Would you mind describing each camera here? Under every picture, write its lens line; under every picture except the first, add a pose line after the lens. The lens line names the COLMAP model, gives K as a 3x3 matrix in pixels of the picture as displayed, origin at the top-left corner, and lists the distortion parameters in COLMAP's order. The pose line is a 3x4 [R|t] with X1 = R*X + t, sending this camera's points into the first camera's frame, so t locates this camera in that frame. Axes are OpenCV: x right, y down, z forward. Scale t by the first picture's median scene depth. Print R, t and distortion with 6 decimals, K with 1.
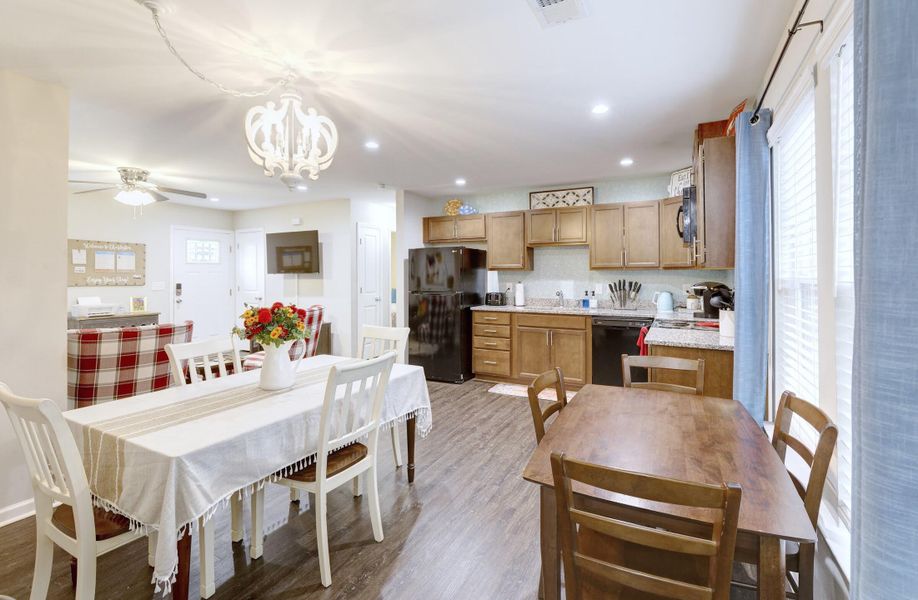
lens RADIAL K [[420.0, 0, 463.1], [0, 420.0, 268.9], [0, 0, 1]] dist [-0.000230, -0.000091]
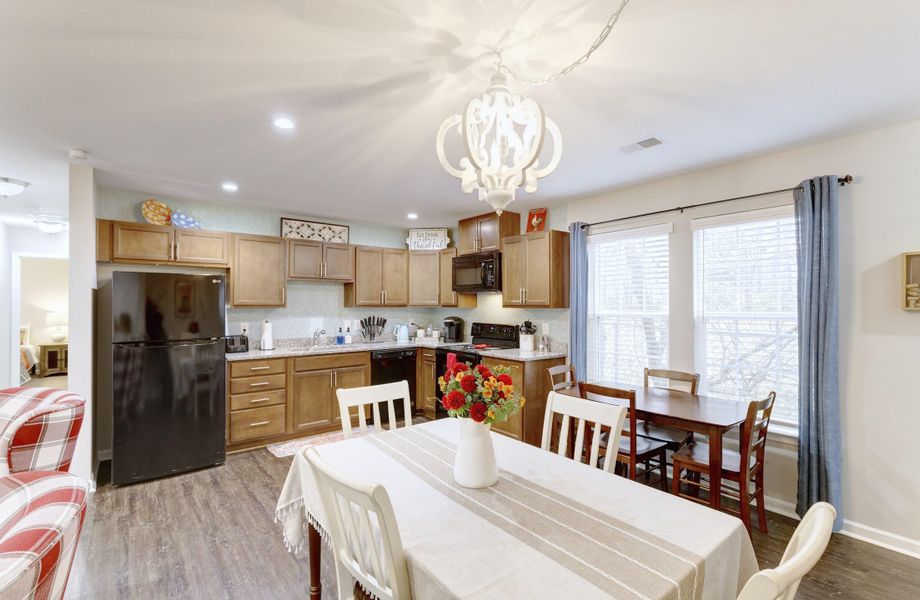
lens RADIAL K [[408.7, 0, 465.3], [0, 408.7, 299.2], [0, 0, 1]] dist [0.000834, 0.000073]
pose [[0.389369, 0.014259, 0.920972, -0.479370], [-0.013465, 0.999861, -0.009788, -0.010031], [-0.920984, -0.008590, 0.389507, 0.328383]]
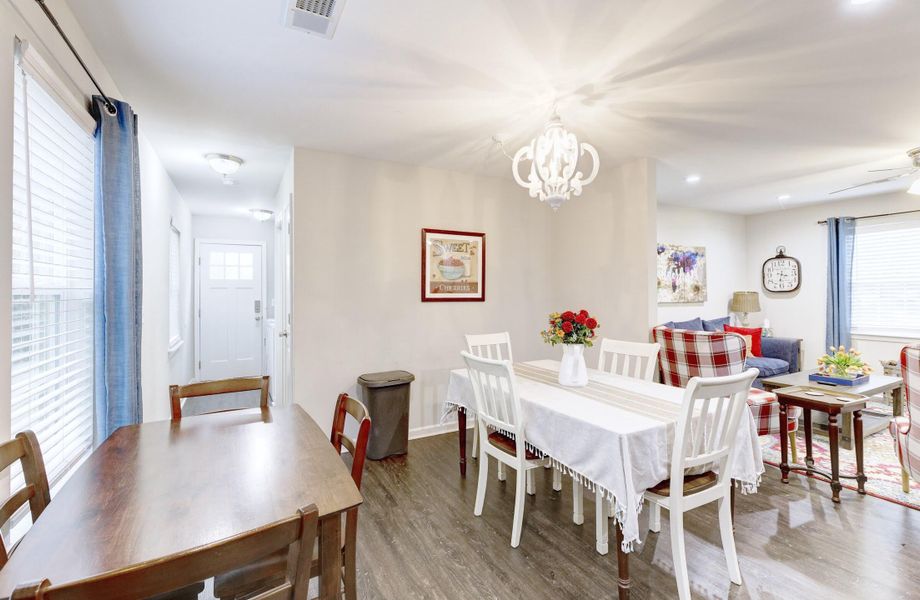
lens RADIAL K [[416.7, 0, 462.8], [0, 416.7, 292.1], [0, 0, 1]] dist [0.000285, -0.000055]
pose [[-0.547712, 0.002207, -0.836664, 0.282655], [0.022238, 0.999682, -0.011921, 0.017536], [0.836371, -0.025134, -0.547587, 0.599469]]
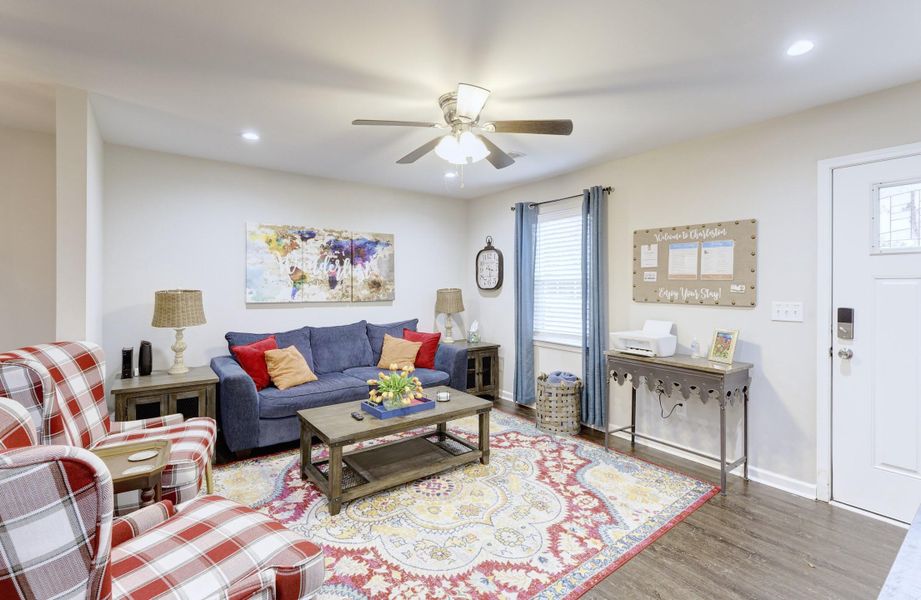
lens RADIAL K [[417.2, 0, 463.3], [0, 417.2, 292.1], [0, 0, 1]] dist [0.000285, -0.000055]
pose [[-0.429877, 0.016030, -0.902745, -0.233618], [0.009418, 0.999868, 0.013269, 0.014989], [0.902838, -0.002798, -0.429971, 1.062975]]
